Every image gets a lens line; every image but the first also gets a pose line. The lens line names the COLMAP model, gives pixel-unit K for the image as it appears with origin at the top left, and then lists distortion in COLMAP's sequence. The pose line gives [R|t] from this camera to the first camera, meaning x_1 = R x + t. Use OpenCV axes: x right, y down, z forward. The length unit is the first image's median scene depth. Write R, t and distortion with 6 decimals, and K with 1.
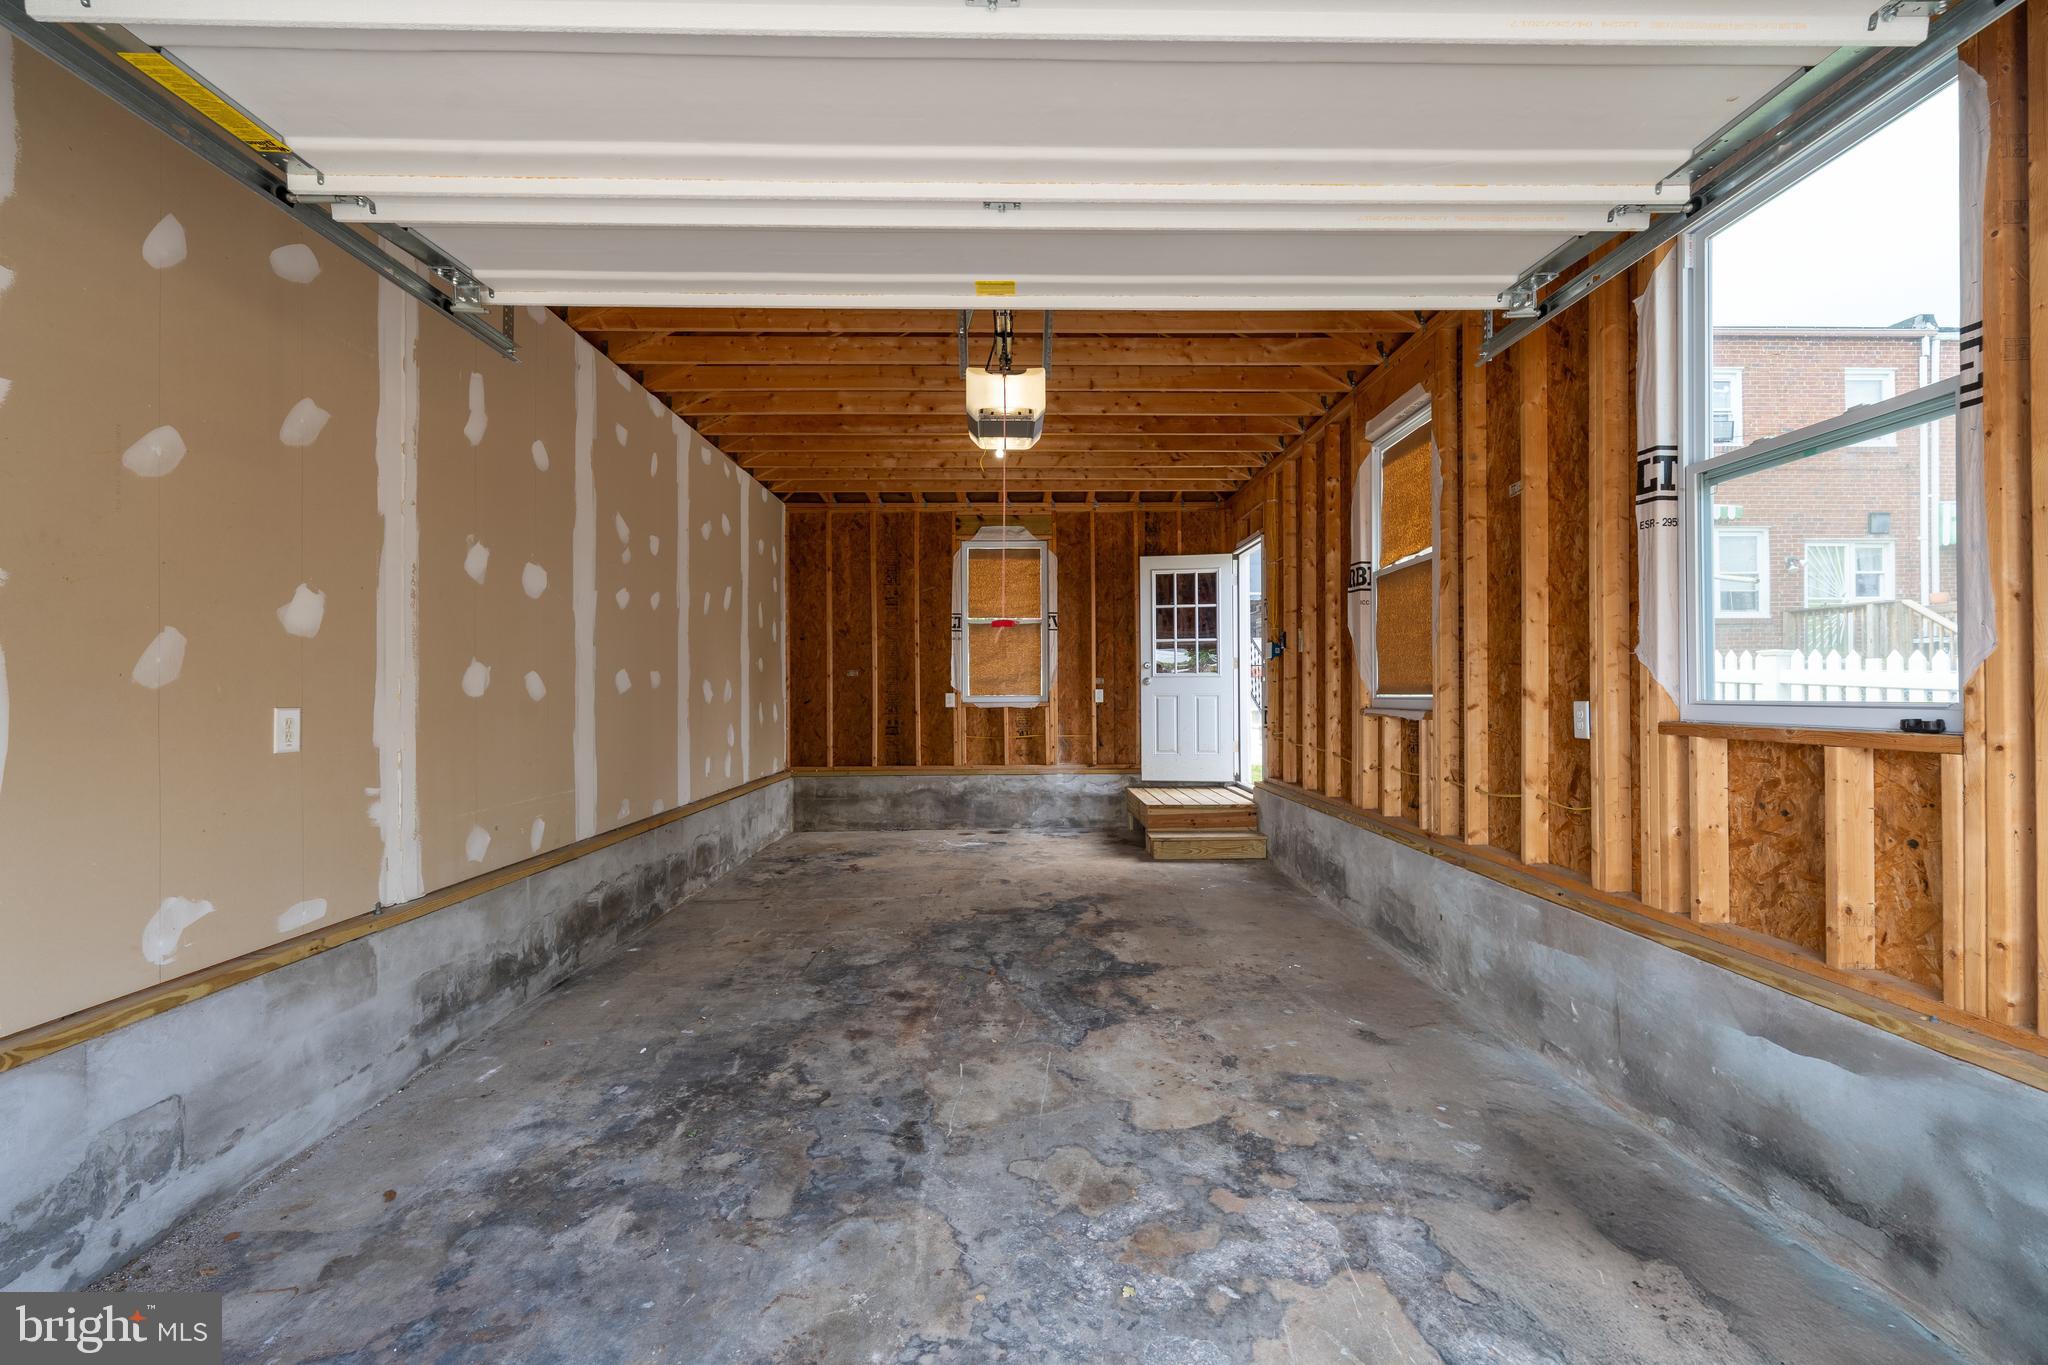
lens RADIAL K [[835.7, 0, 1024.0], [0, 835.7, 689.3], [0, 0, 1]] dist [0.001095, -0.000927]
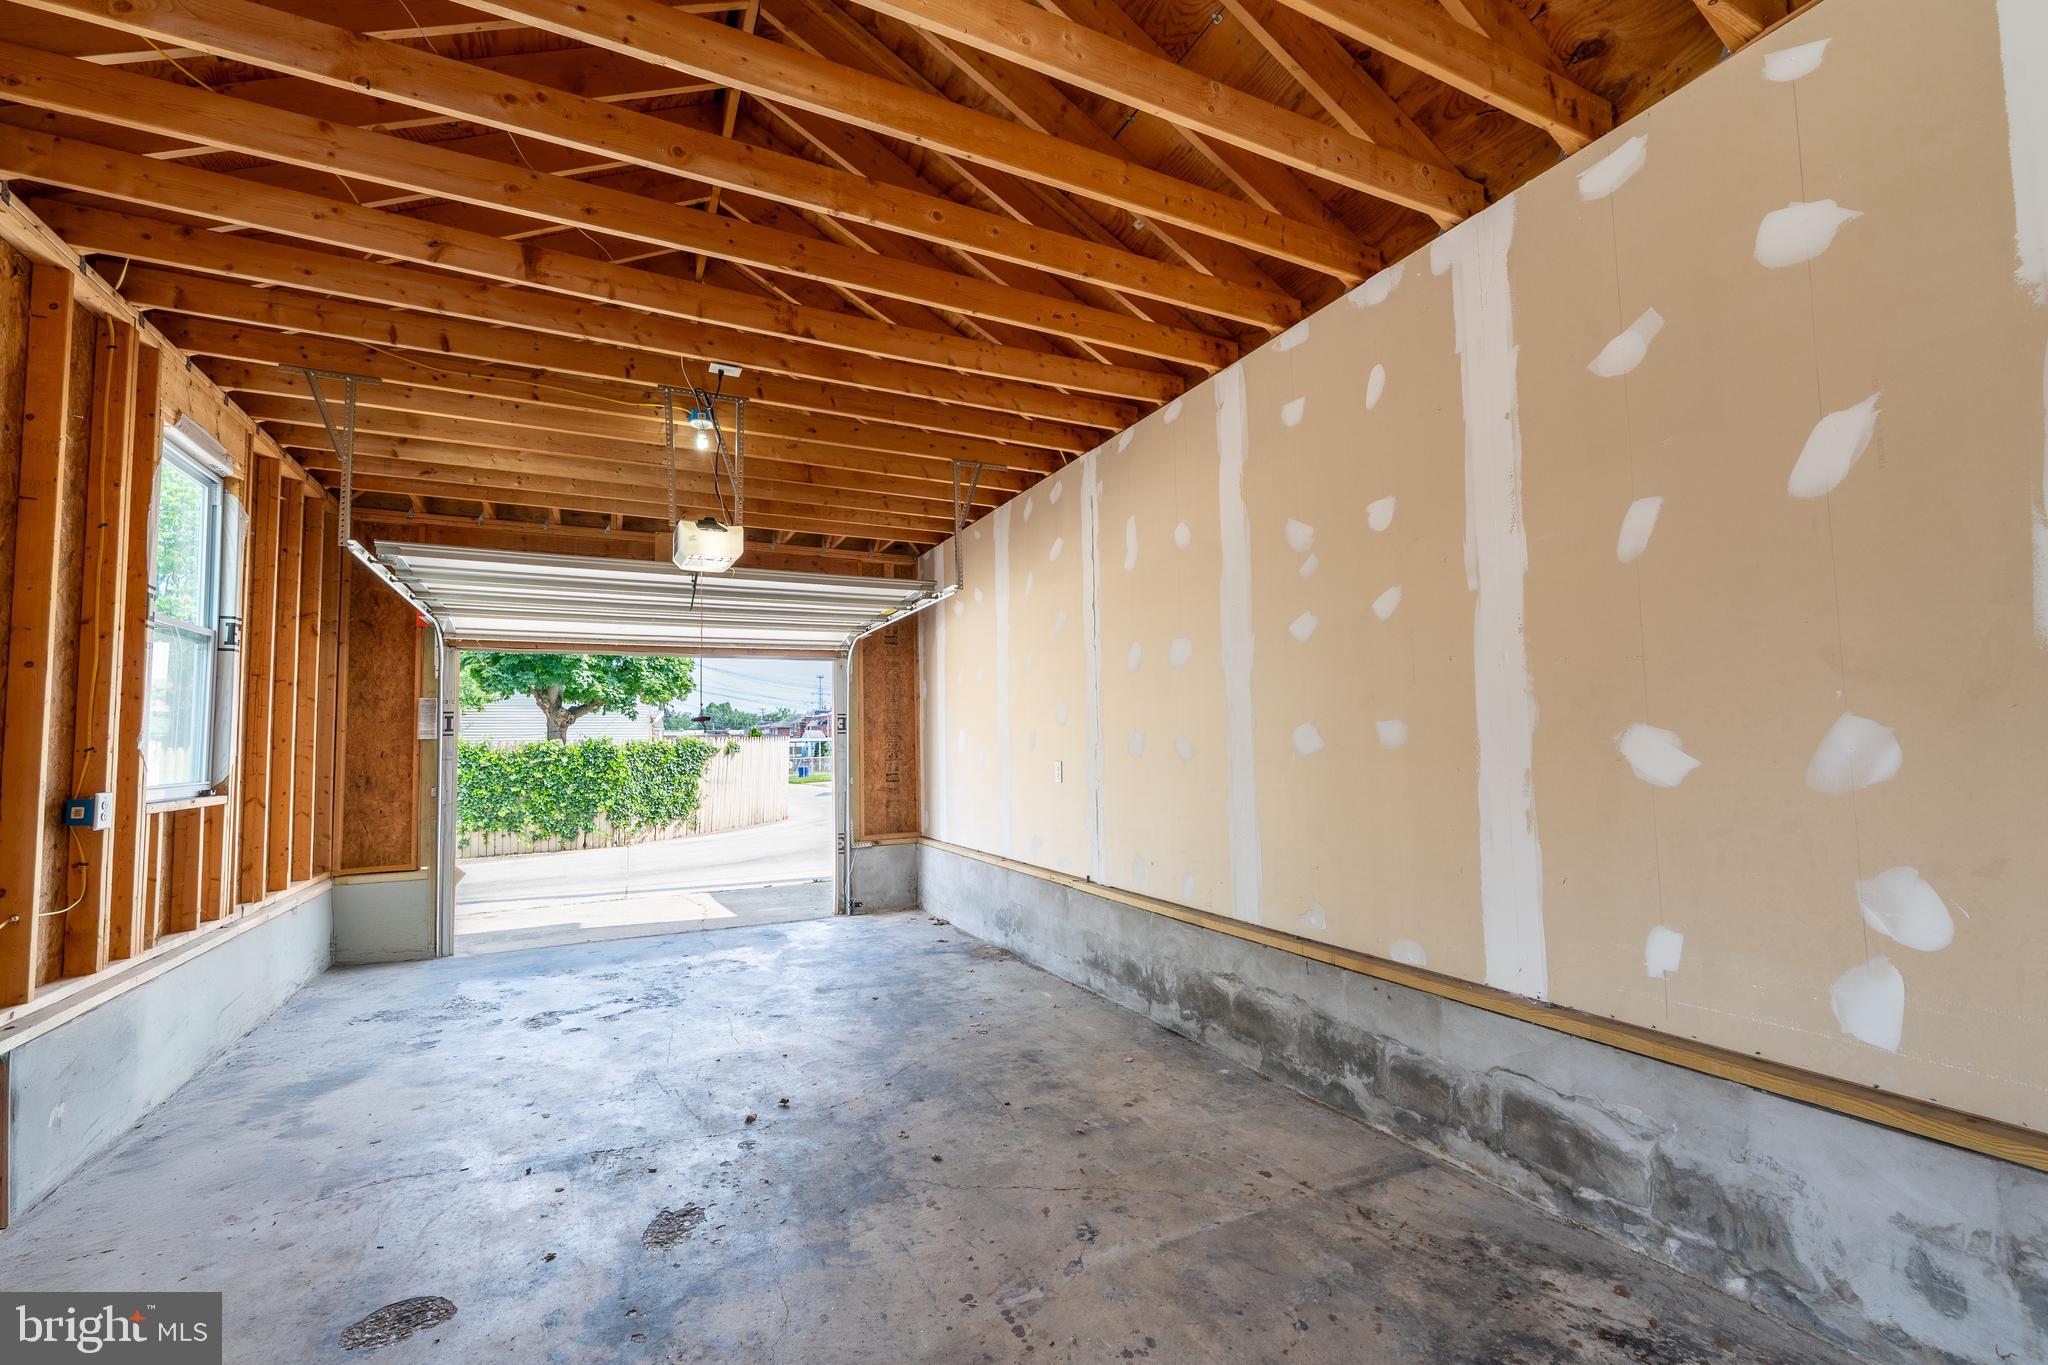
lens RADIAL K [[835.7, 0, 1022.7], [0, 835.7, 689.8], [0, 0, 1]] dist [0.001095, -0.000927]
pose [[-0.901773, -0.008762, -0.432121, 0.088894], [0.022552, 0.997479, -0.067288, -0.013415], [0.431621, -0.070424, -0.899302, 2.219004]]
